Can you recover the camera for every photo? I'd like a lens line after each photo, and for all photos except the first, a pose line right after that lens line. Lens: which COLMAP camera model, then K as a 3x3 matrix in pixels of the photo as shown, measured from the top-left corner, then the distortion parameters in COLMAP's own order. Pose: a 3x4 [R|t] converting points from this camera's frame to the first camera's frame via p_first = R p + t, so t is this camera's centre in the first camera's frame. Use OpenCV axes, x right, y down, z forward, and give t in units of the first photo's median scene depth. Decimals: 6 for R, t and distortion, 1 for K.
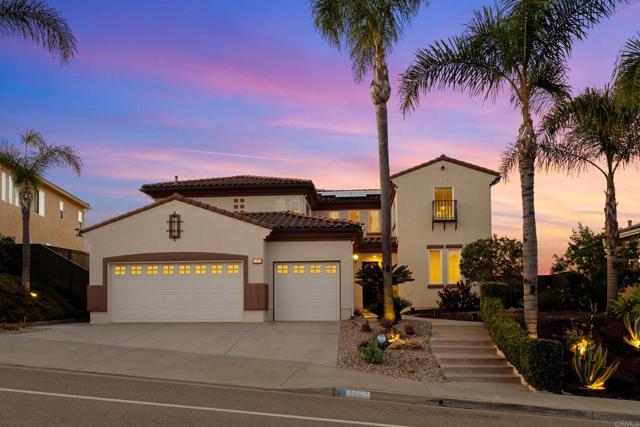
lens RADIAL K [[529.9, 0, 320.0], [0, 529.9, 297.4], [0, 0, 1]] dist [0.002405, -0.005312]
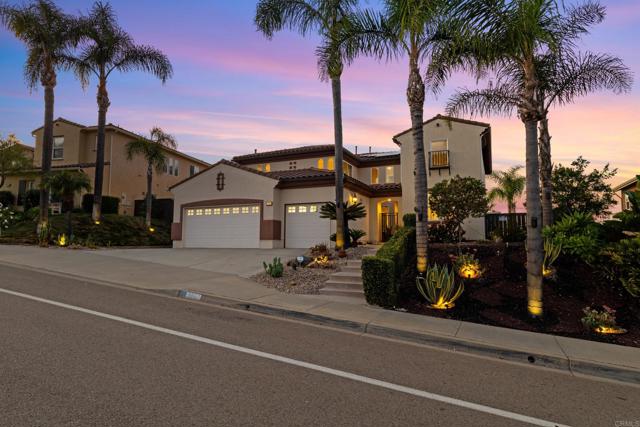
lens RADIAL K [[382.9, 0, 320.0], [0, 382.9, 213.5], [0, 0, 1]] dist [0.002662, 0.000245]
pose [[0.935501, -0.019261, -0.352799, 0.349069], [-0.005599, 0.997579, -0.069309, 0.024562], [0.353280, 0.066814, 0.933129, 0.123844]]
